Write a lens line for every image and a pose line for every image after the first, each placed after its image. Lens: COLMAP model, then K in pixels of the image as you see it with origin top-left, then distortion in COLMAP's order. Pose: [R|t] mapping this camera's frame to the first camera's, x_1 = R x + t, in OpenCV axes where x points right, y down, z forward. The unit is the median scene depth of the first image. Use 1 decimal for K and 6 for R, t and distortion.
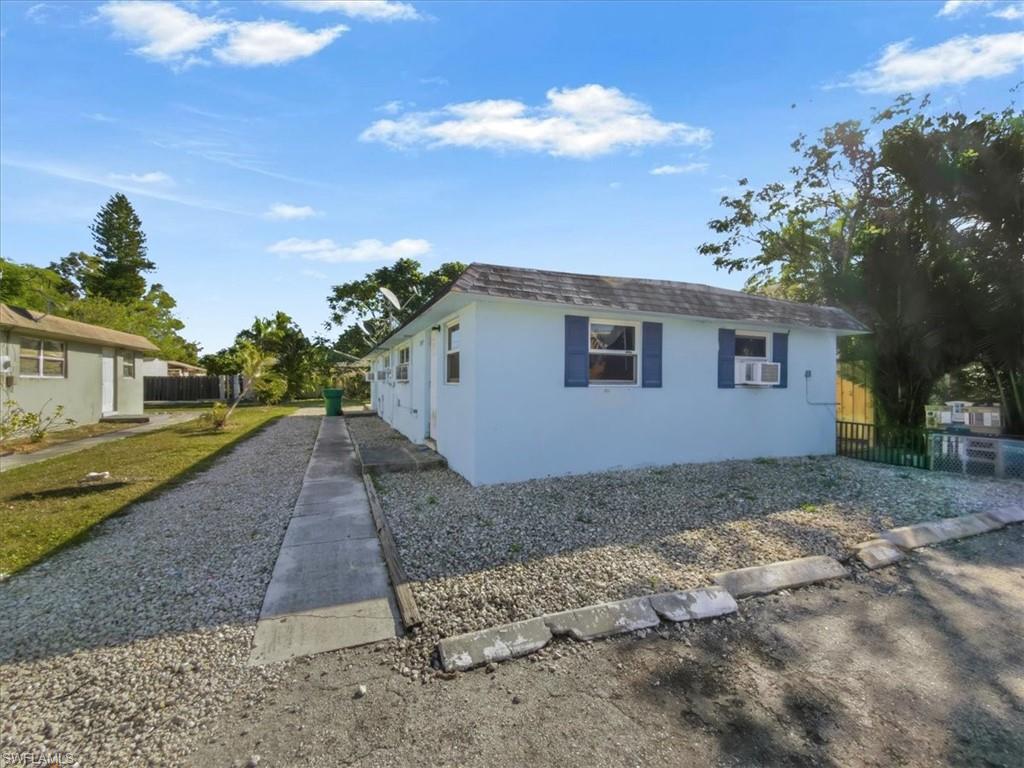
lens RADIAL K [[420.7, 0, 514.9], [0, 420.7, 383.2], [0, 0, 1]] dist [0.009297, -0.000212]
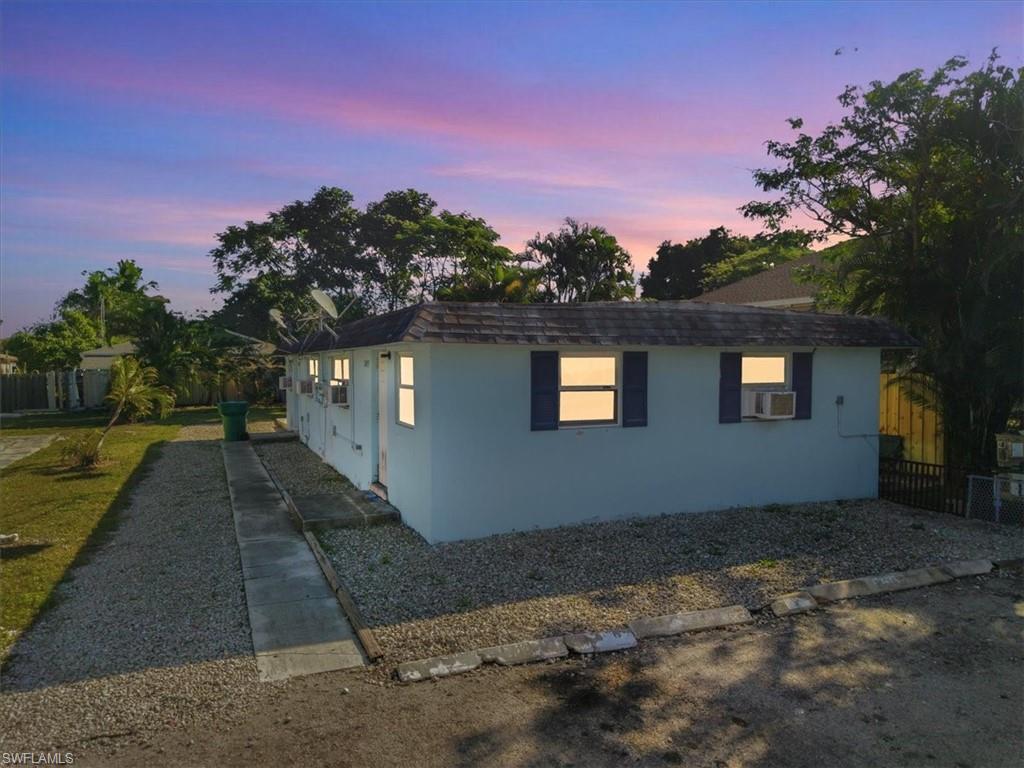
lens RADIAL K [[680.8, 0, 515.8], [0, 680.8, 377.7], [0, 0, 1]] dist [0.065909, -0.064386]
pose [[0.999875, -0.009072, 0.012957, 0.090720], [0.008848, 0.999813, 0.017192, -0.173909], [-0.013111, -0.017075, 0.999768, -0.599263]]
